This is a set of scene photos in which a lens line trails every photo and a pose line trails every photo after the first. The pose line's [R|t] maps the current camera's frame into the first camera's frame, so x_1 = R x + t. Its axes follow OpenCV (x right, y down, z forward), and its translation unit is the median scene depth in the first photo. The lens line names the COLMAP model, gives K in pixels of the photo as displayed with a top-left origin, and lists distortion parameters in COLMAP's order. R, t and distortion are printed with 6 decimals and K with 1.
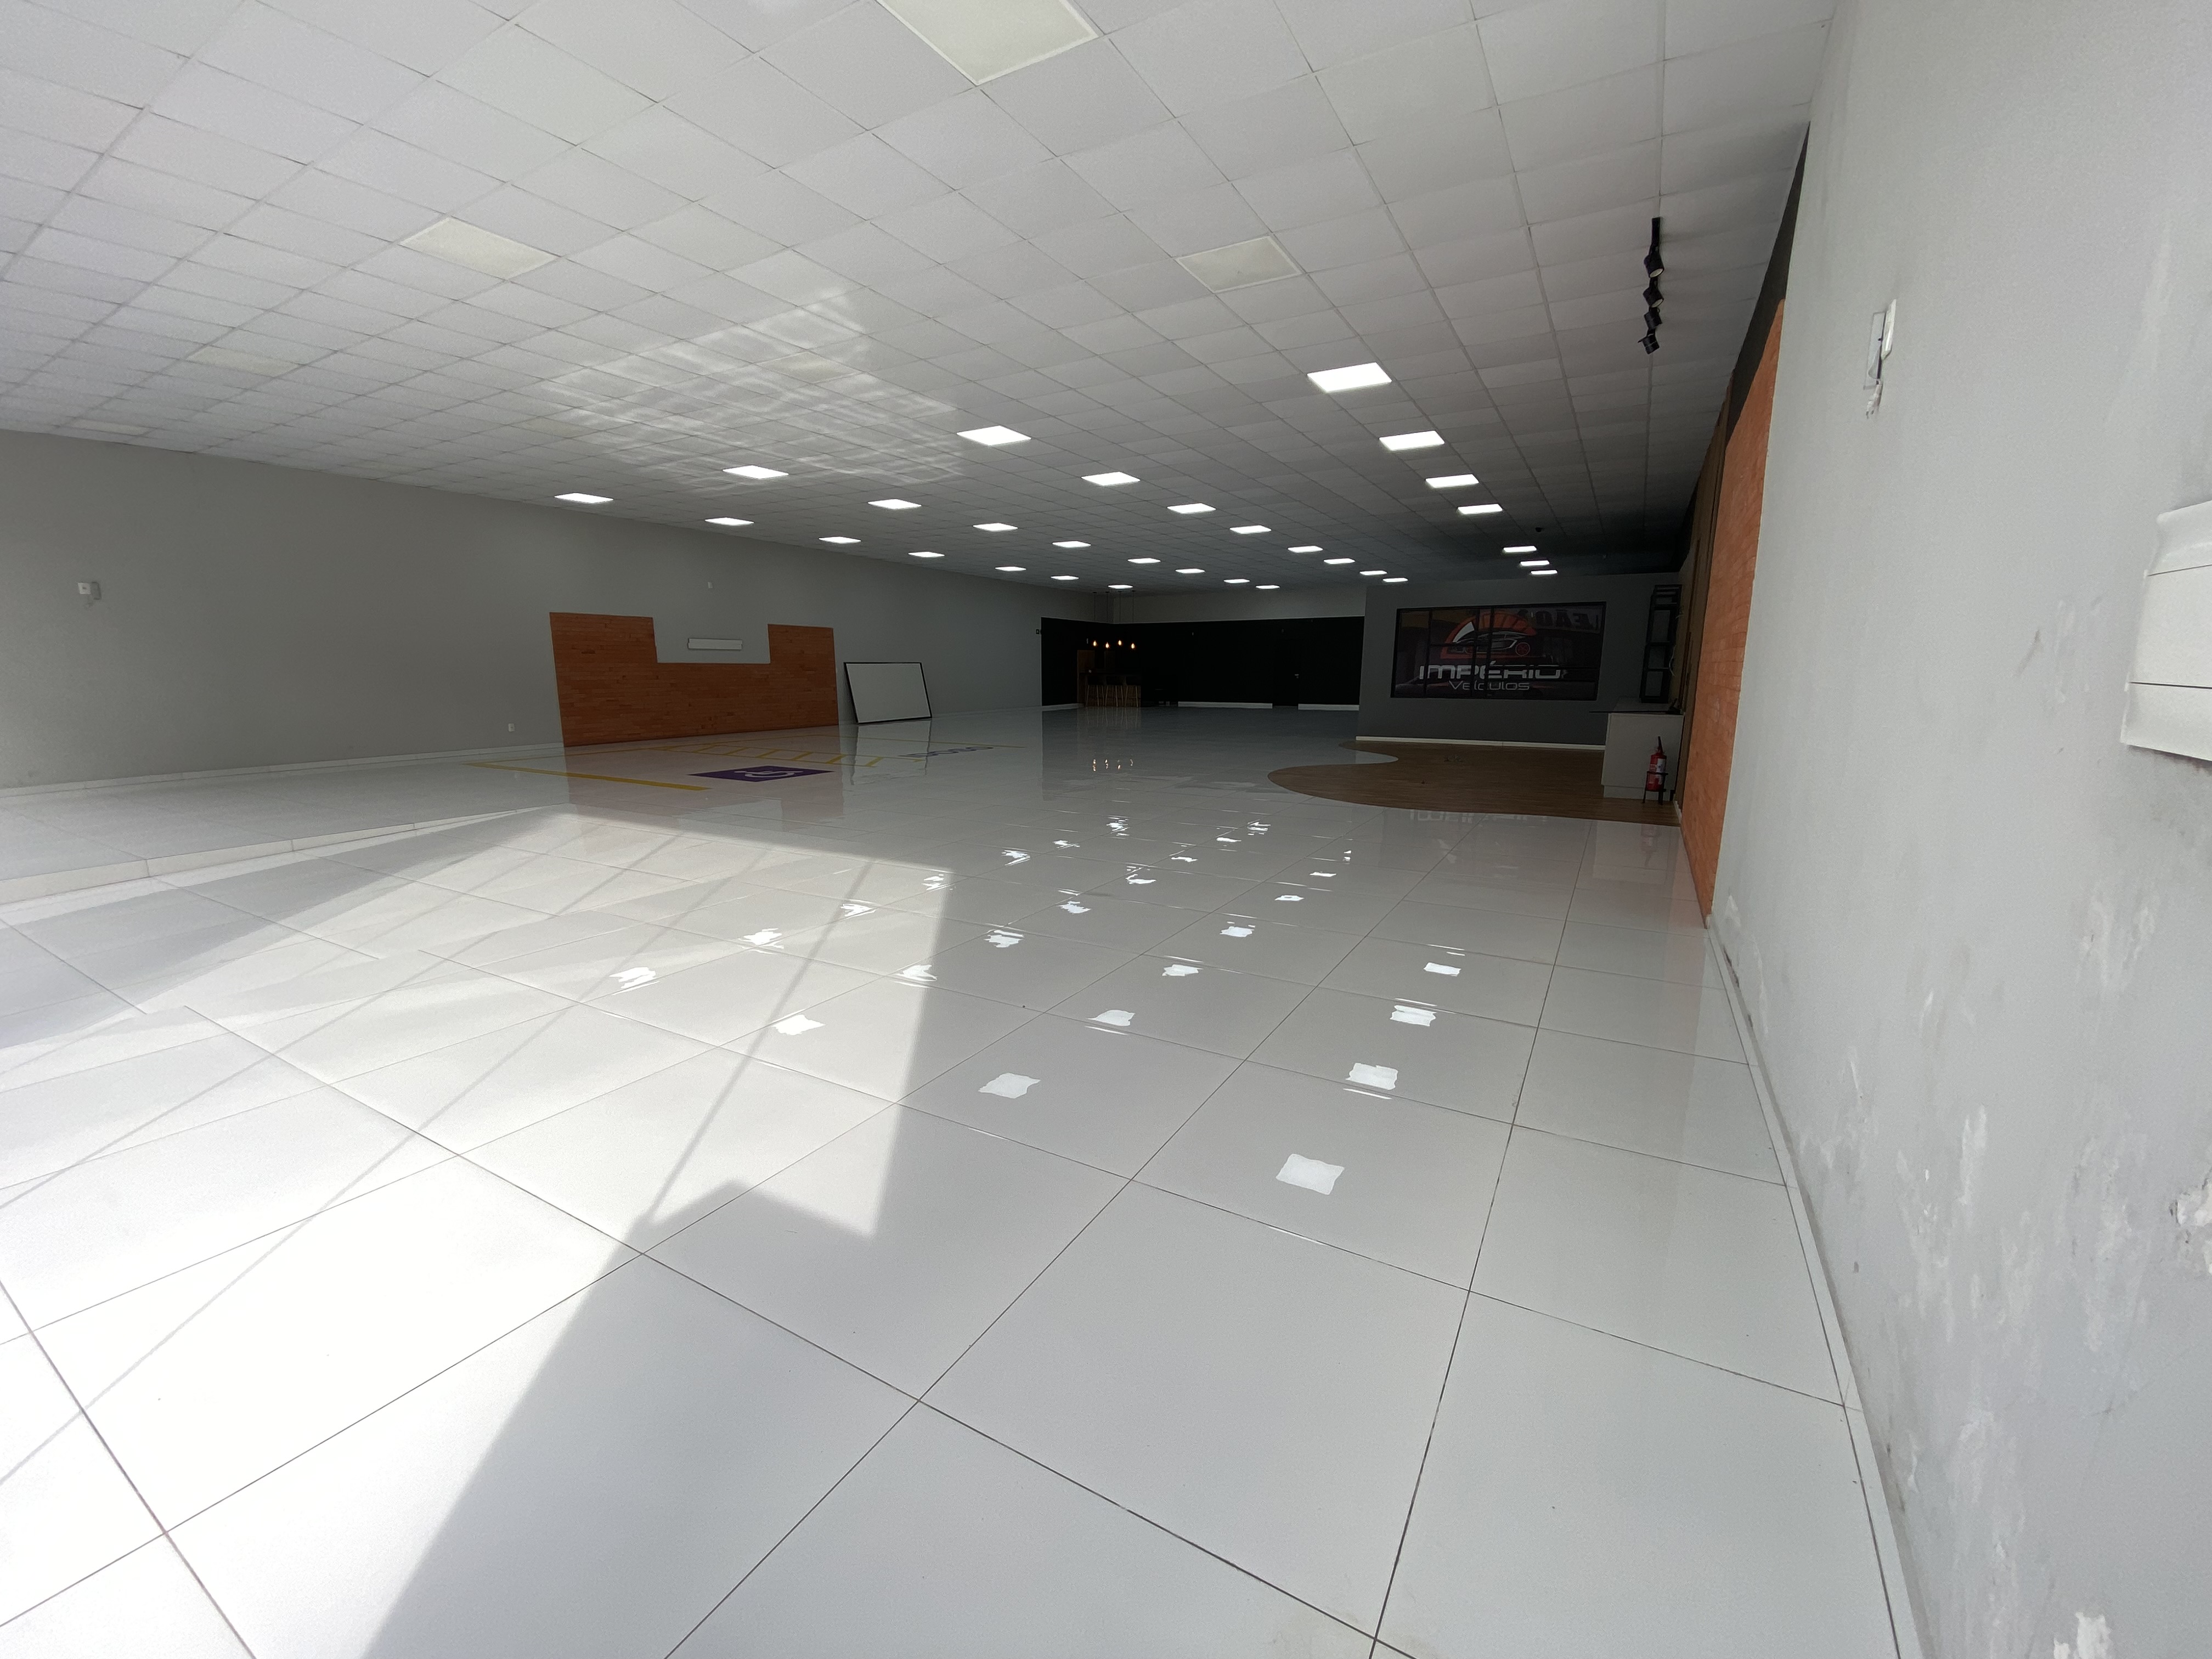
lens RADIAL K [[900.1, 0, 1094.7], [0, 900.1, 829.1], [0, 0, 1]] dist [-0.000021, 0.000004]
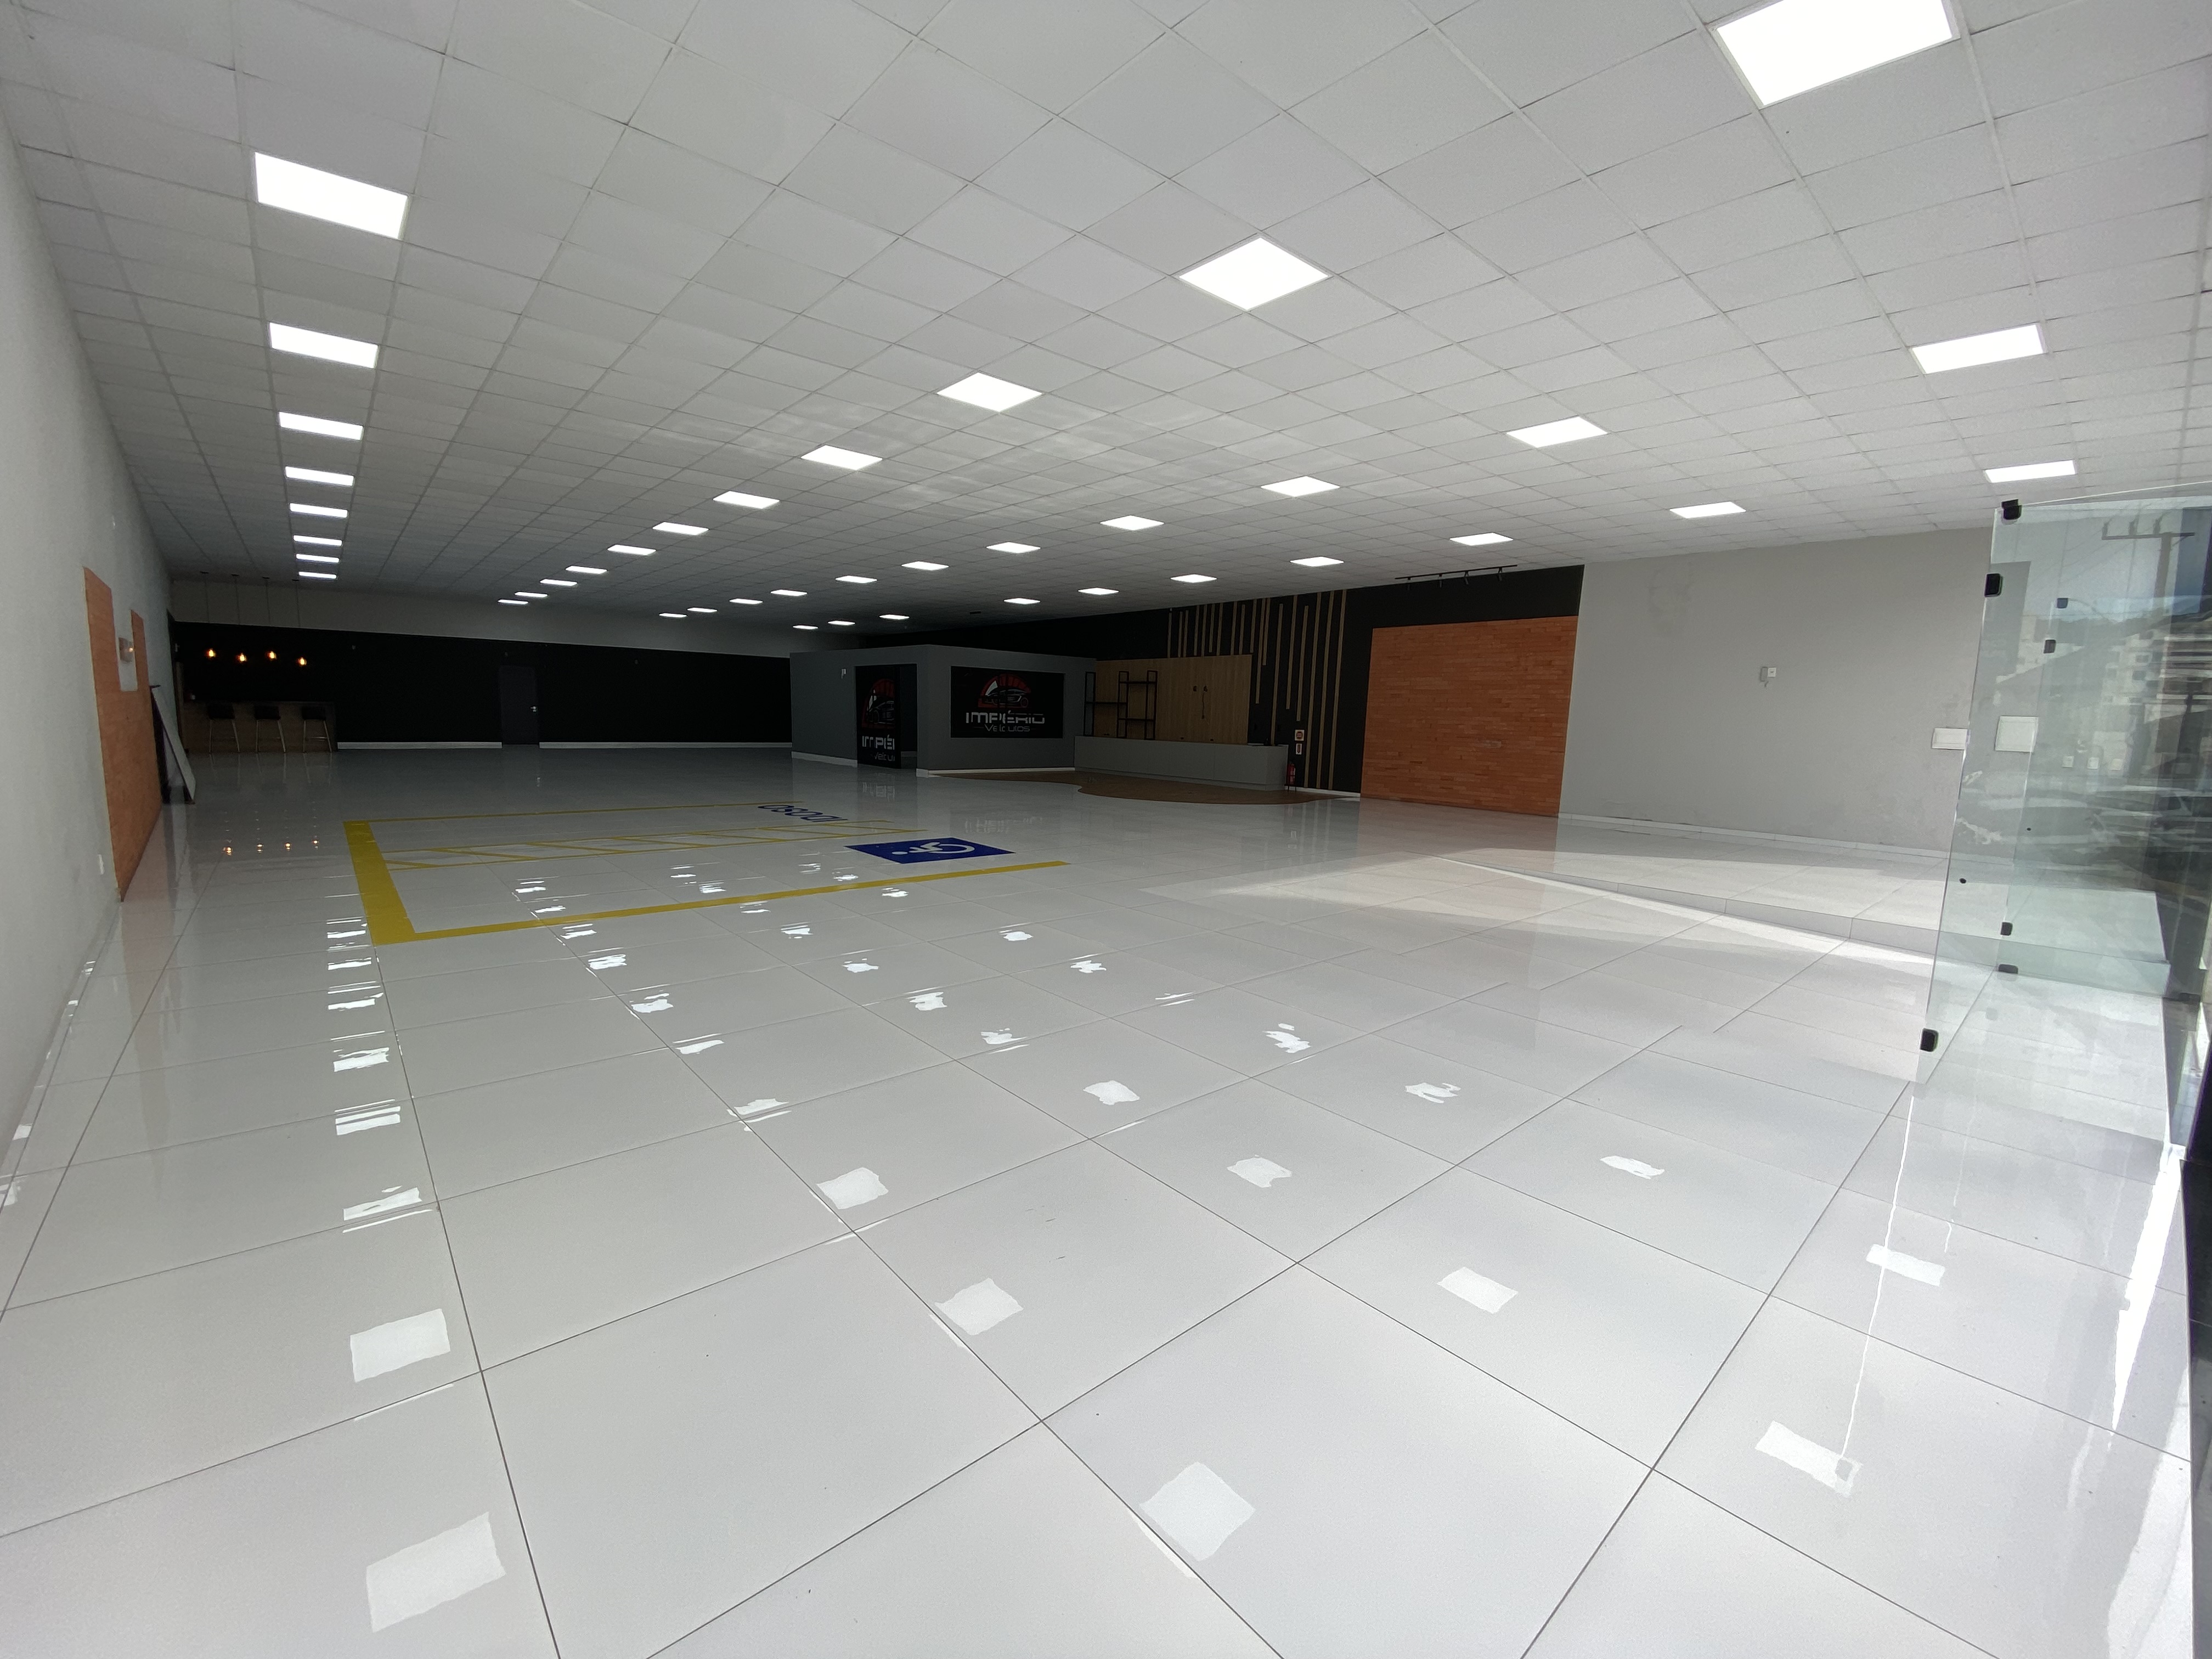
lens RADIAL K [[900.1, 0, 1094.7], [0, 900.1, 833.5], [0, 0, 1]] dist [-0.000021, 0.000004]
pose [[0.318021, -0.113197, 0.941302, -0.820019], [0.136733, 0.987943, 0.072610, -0.082091], [-0.938172, 0.105616, 0.329664, 0.439294]]
